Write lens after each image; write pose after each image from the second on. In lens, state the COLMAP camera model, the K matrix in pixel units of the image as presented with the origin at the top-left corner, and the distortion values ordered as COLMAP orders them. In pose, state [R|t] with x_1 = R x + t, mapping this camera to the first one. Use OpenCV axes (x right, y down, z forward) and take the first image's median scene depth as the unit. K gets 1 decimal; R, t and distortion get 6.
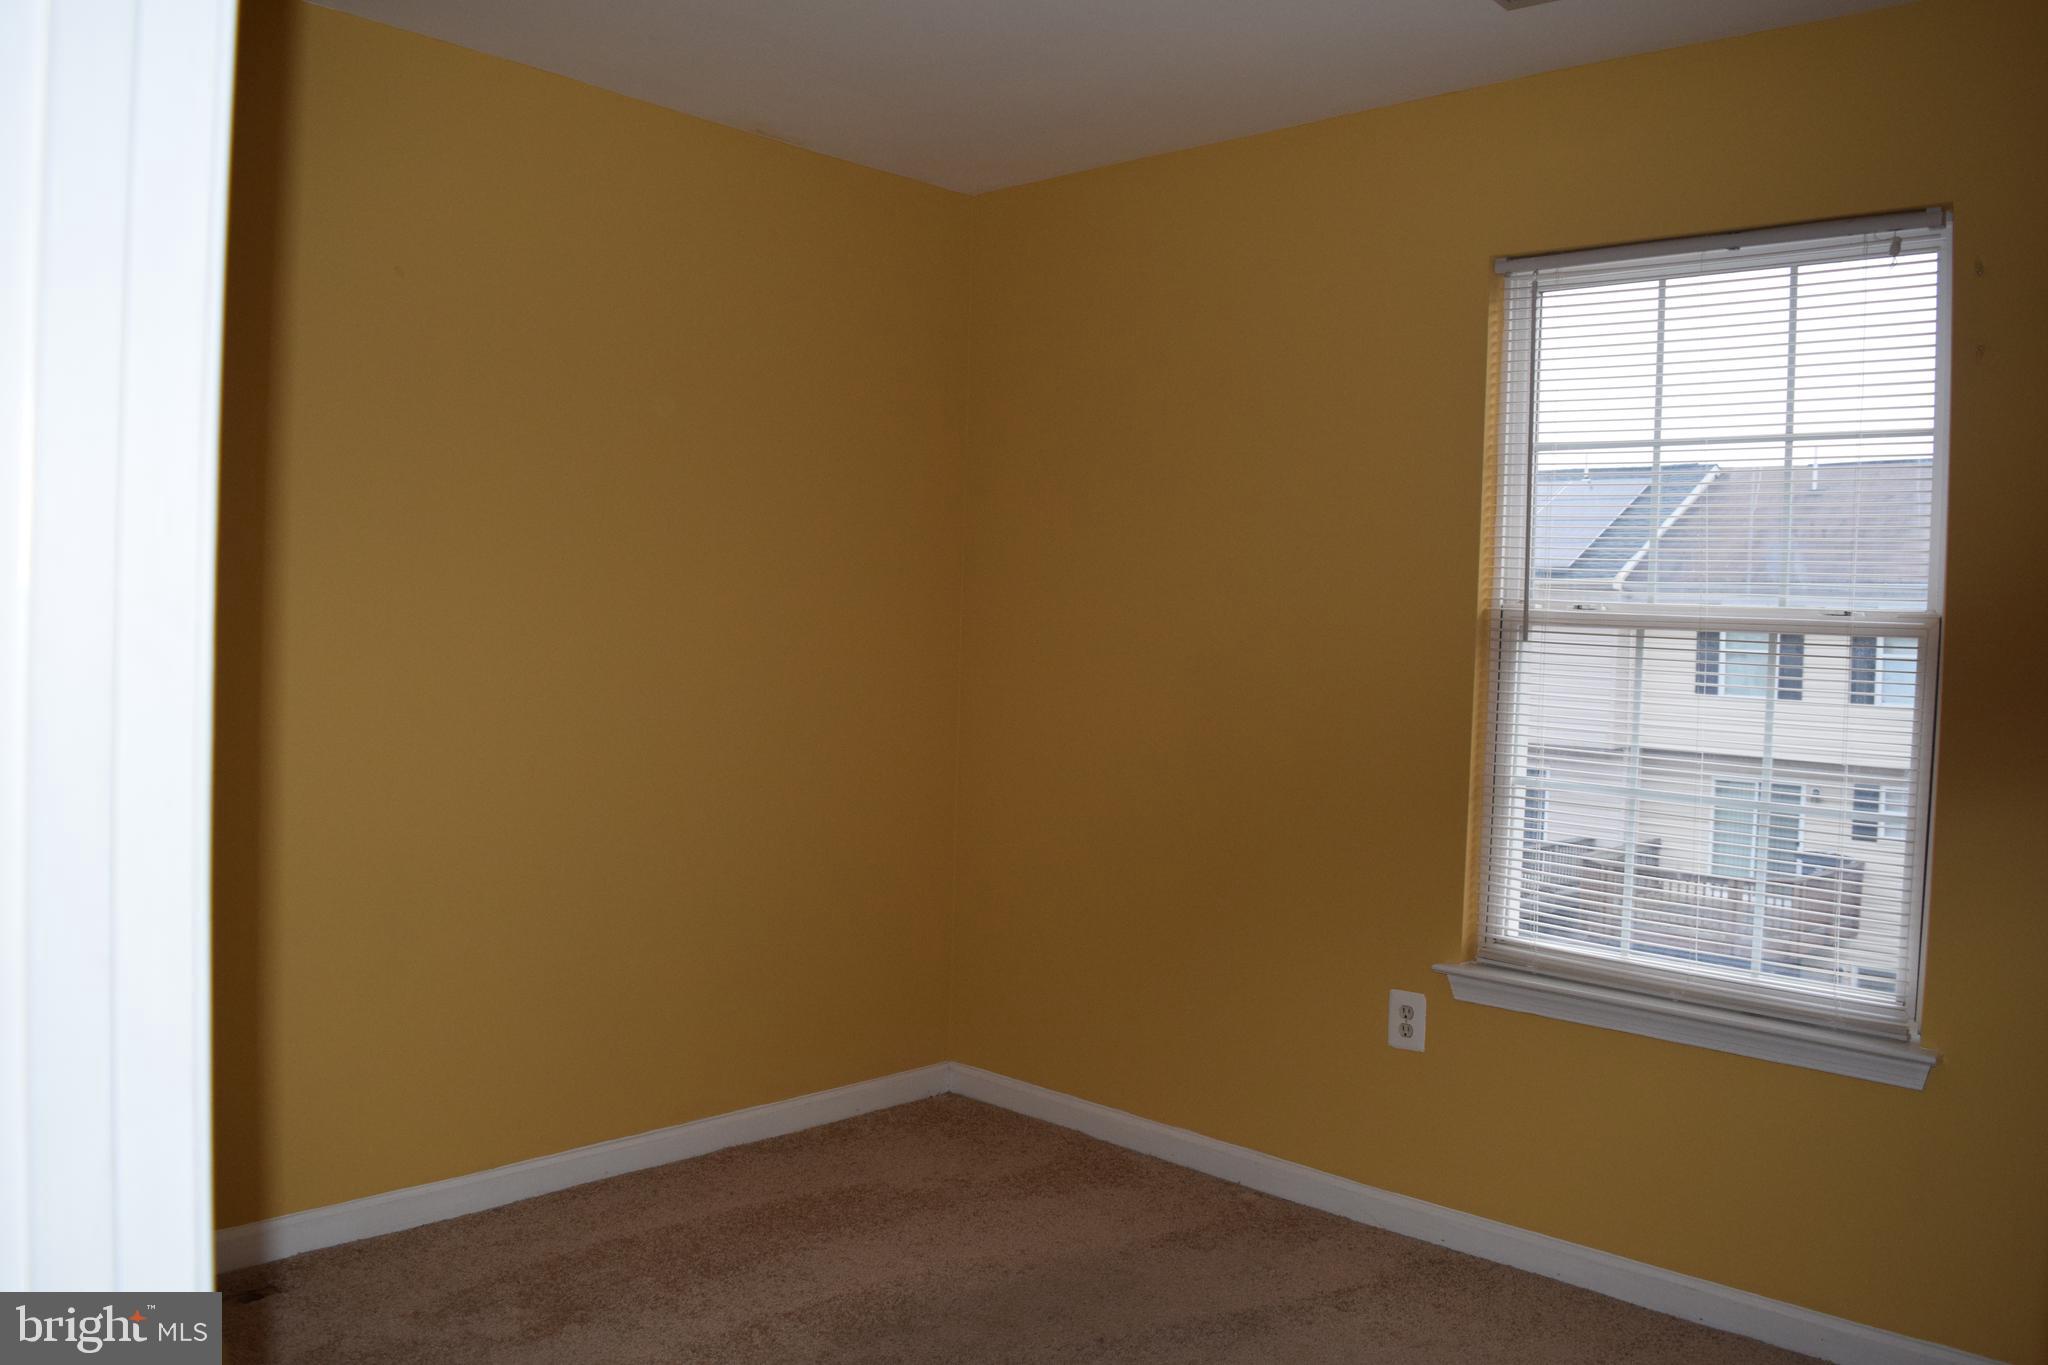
lens RADIAL K [[1613.4, 0, 1025.2], [0, 1613.4, 662.4], [0, 0, 1]] dist [-0.097298, 0.022998]
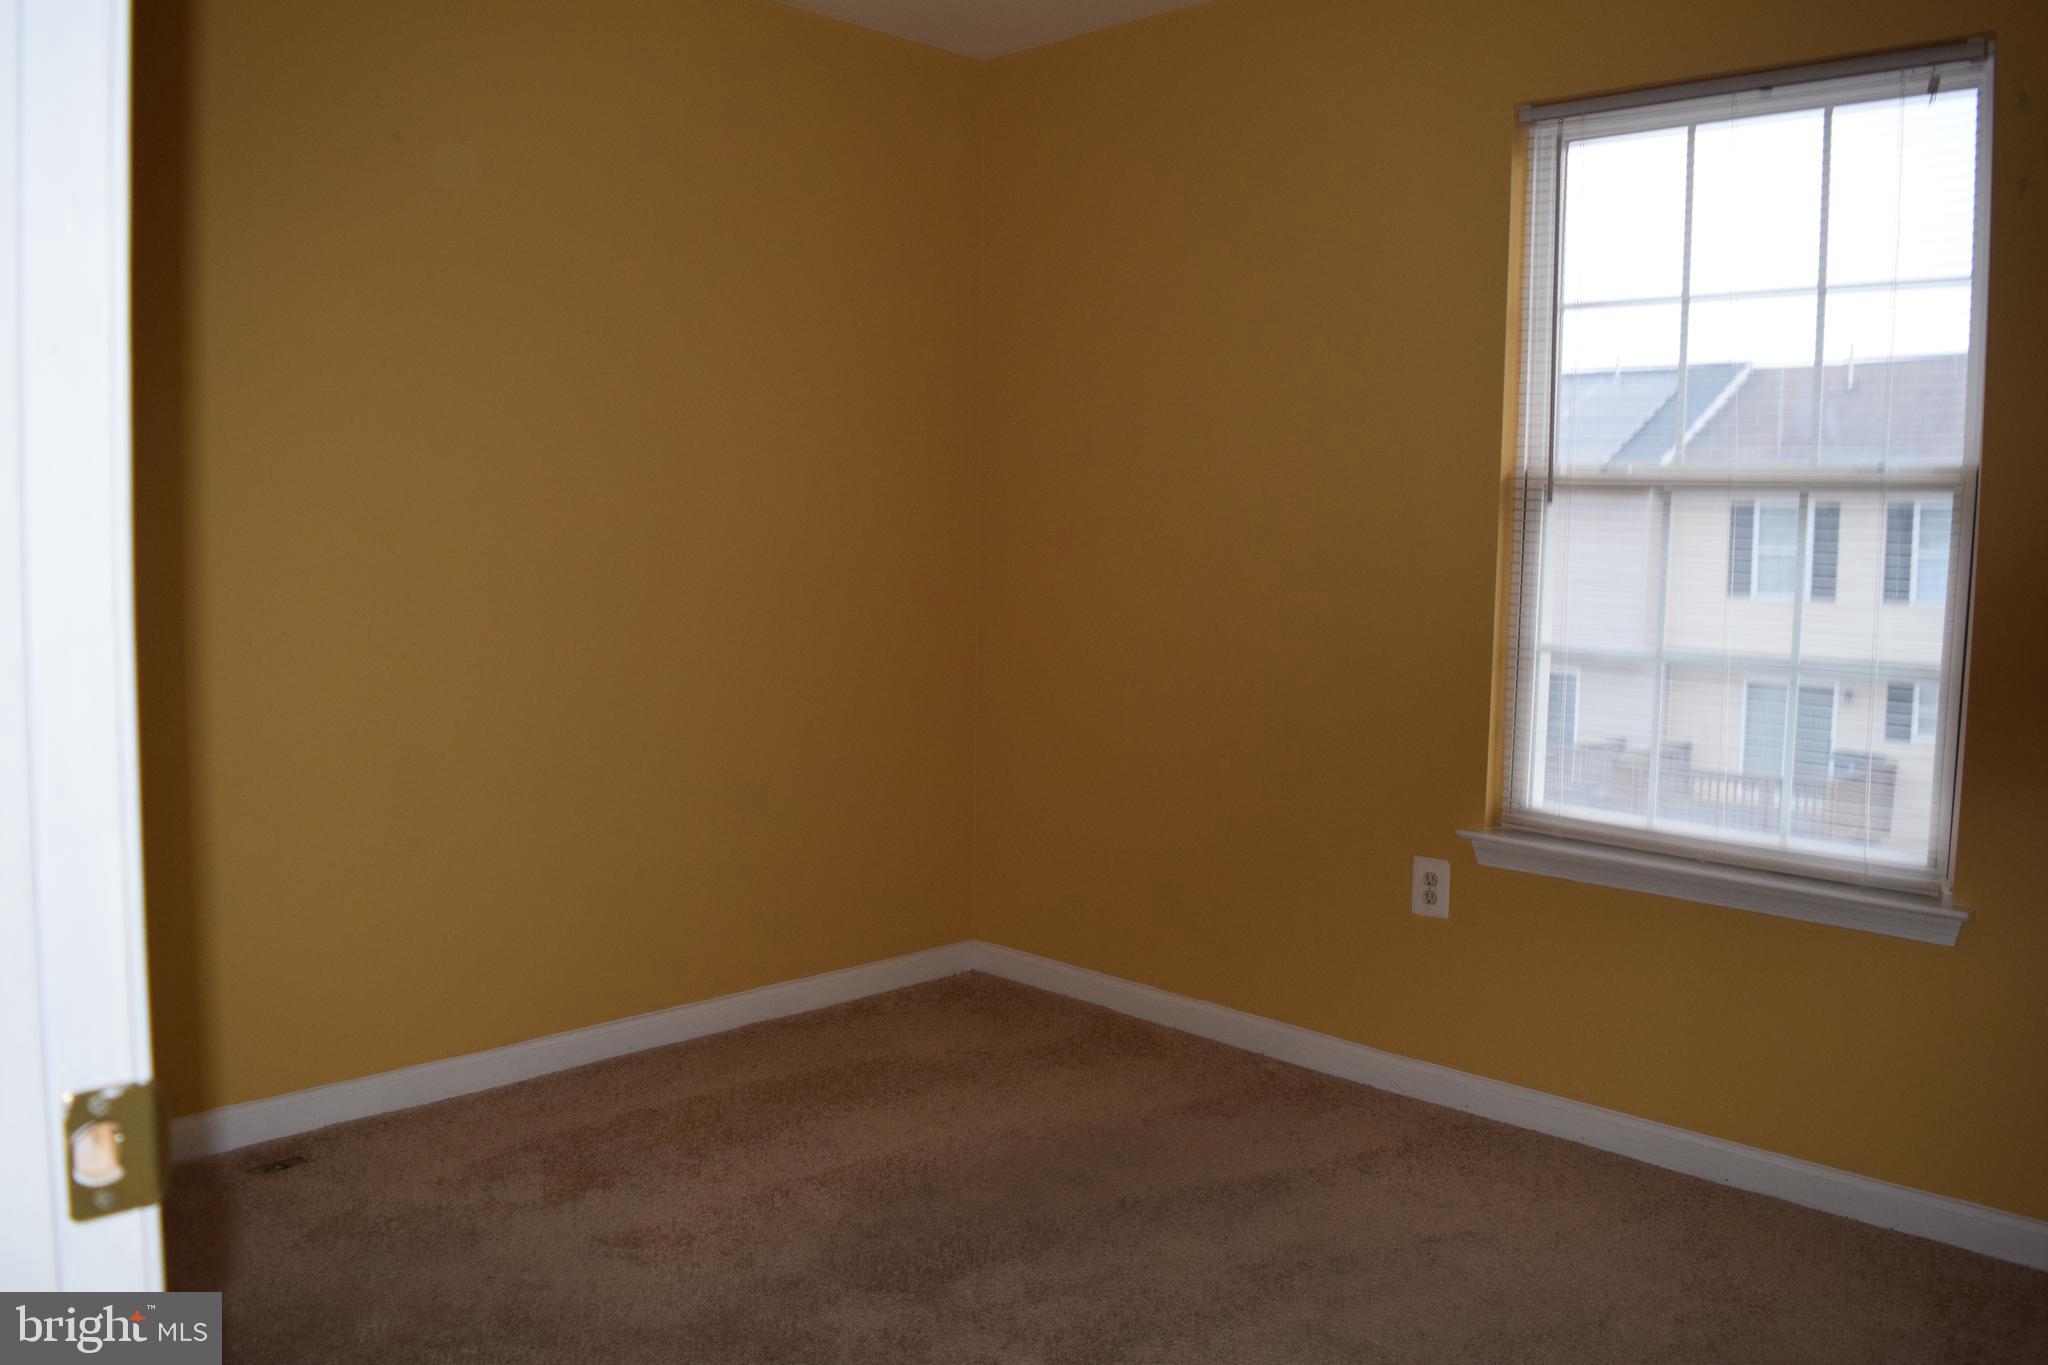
lens RADIAL K [[1613.4, 0, 1023.2], [0, 1613.4, 665.3], [0, 0, 1]] dist [-0.097298, 0.022998]
pose [[0.999746, -0.012563, -0.018696, 0.006993], [0.013624, 0.998237, 0.057765, 0.026608], [0.017938, -0.058006, 0.998155, 0.012687]]
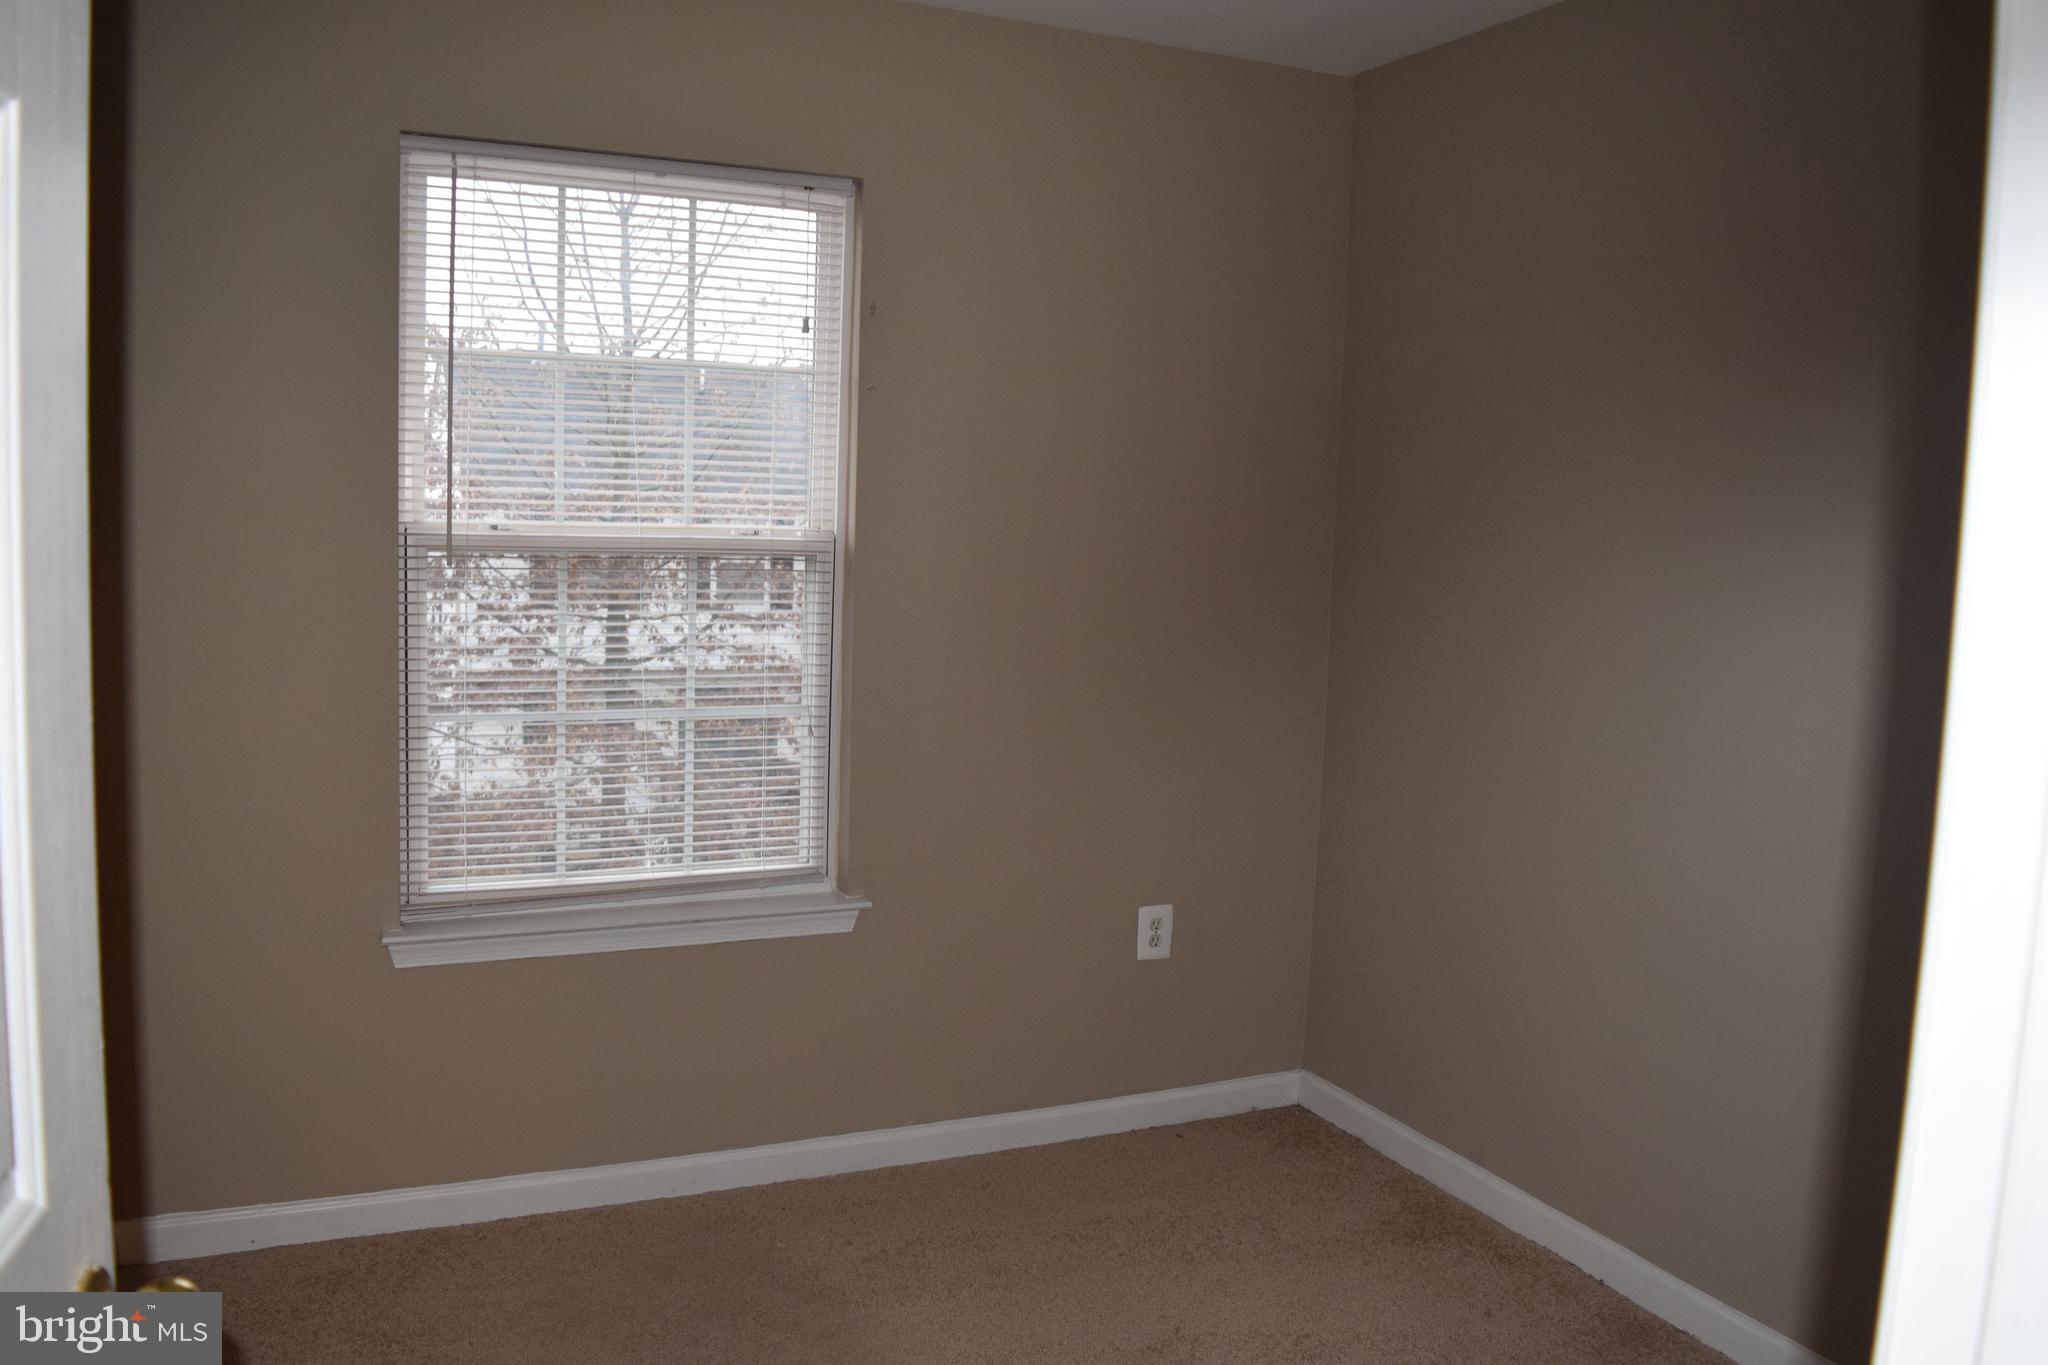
lens RADIAL K [[1613.4, 0, 1013.7], [0, 1613.4, 701.1], [0, 0, 1]] dist [-0.097298, 0.022998]
pose [[0.388552, -0.114432, 0.914294, -0.815814], [0.028083, 0.993268, 0.112382, -0.059947], [-0.920999, -0.017990, 0.389150, 0.694734]]
